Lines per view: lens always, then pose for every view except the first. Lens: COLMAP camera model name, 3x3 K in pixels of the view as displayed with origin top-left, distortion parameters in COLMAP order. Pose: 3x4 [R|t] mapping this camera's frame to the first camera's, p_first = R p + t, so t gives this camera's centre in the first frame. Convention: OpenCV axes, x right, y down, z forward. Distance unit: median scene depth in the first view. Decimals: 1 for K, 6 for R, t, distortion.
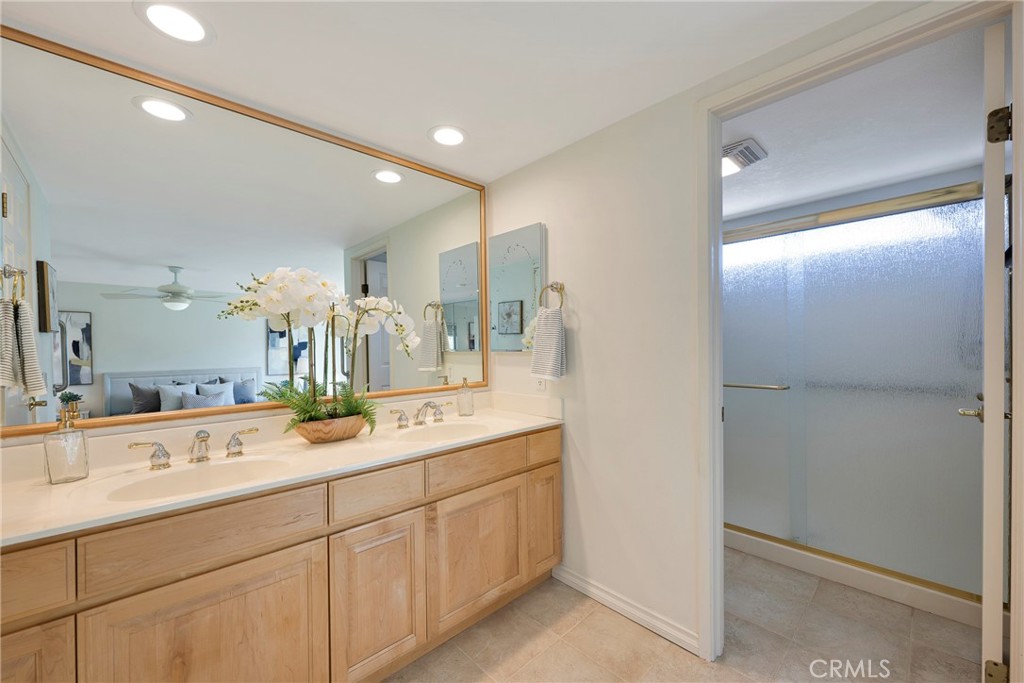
lens RADIAL K [[404.4, 0, 505.8], [0, 404.4, 347.7], [0, 0, 1]] dist [0.000412, 0.000236]
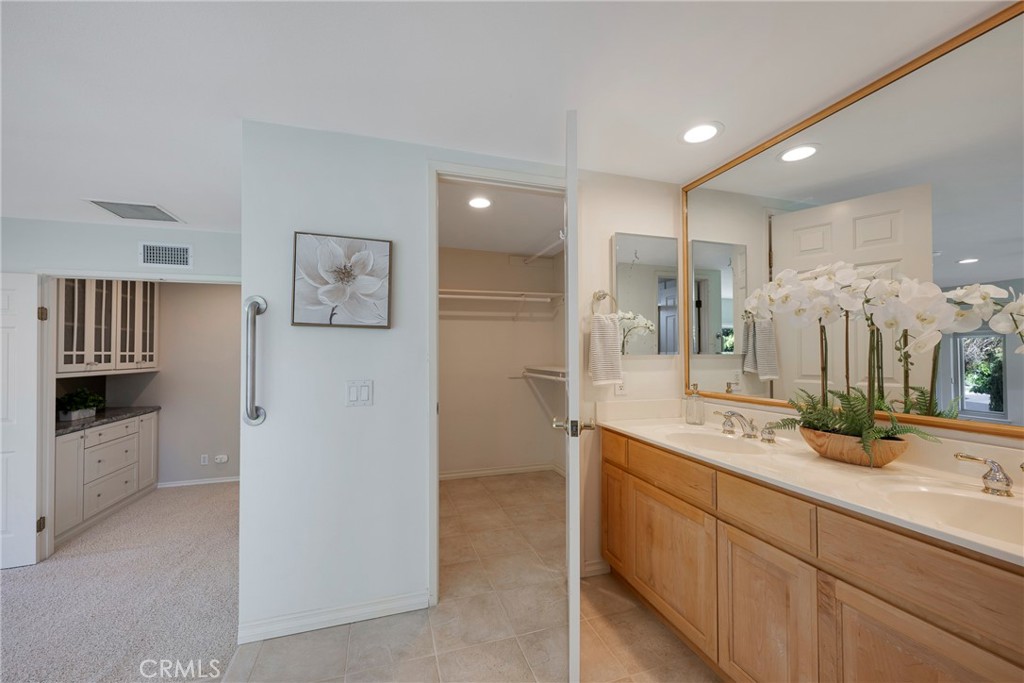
lens RADIAL K [[404.4, 0, 508.2], [0, 404.4, 344.4], [0, 0, 1]] dist [0.000412, 0.000236]
pose [[-0.428106, -0.015585, -0.903594, 0.707078], [-0.006561, 0.999879, -0.014137, 0.004801], [0.903705, -0.000124, -0.428156, 0.823259]]
